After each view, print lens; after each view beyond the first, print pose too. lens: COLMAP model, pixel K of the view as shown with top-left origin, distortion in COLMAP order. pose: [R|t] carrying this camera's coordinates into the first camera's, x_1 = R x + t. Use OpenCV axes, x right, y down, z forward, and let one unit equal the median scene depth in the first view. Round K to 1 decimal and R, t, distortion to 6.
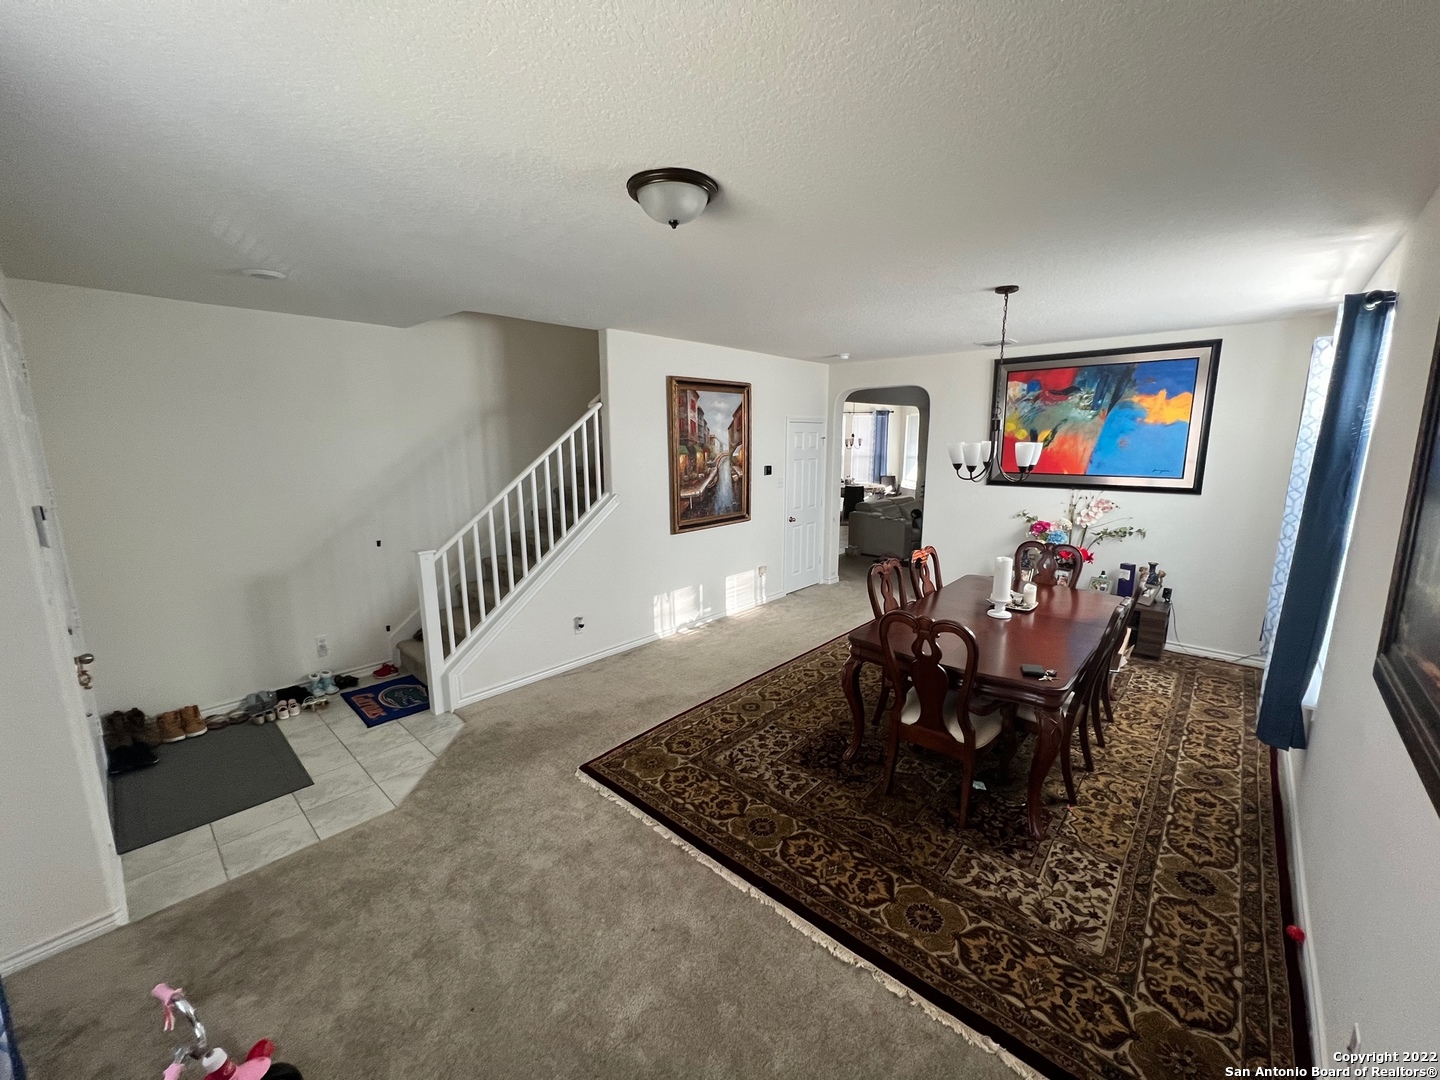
lens RADIAL K [[579.6, 0, 724.6], [0, 579.6, 538.9], [0, 0, 1]] dist [-0.001697, -0.000086]
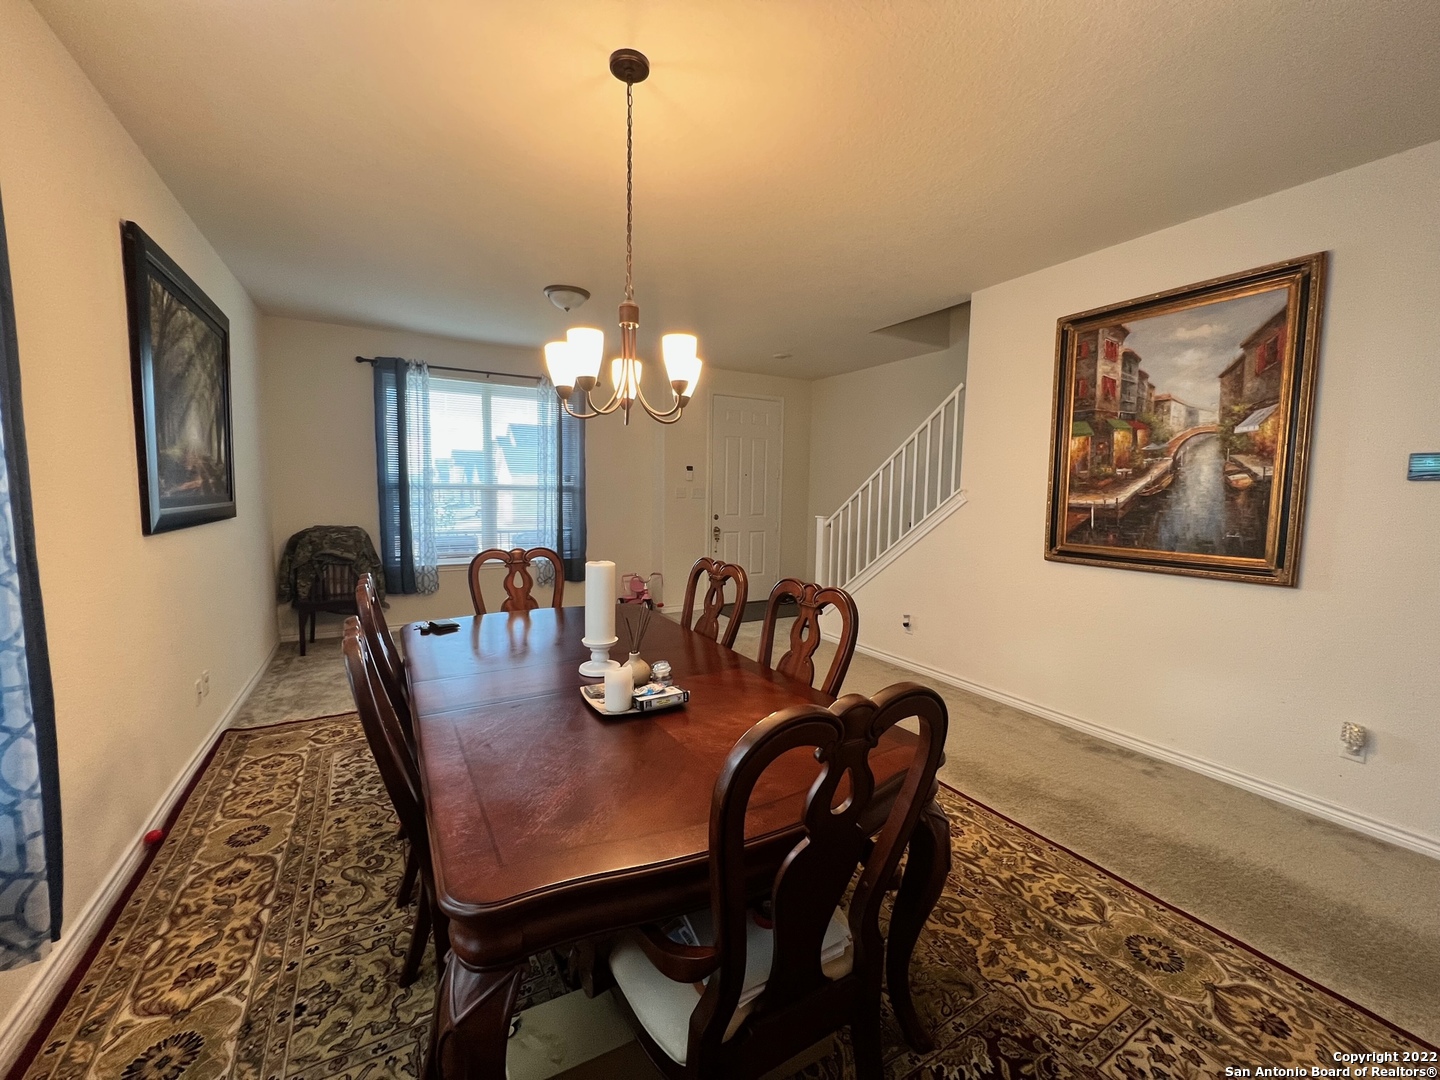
lens RADIAL K [[576.7, 0, 726.8], [0, 576.7, 539.1], [0, 0, 1]] dist [0.000294, 0.000168]
pose [[-0.303832, 0.083110, -0.949094, 0.638771], [-0.177743, 0.973753, 0.142170, -0.059167], [0.935999, 0.211890, -0.281086, 0.844004]]
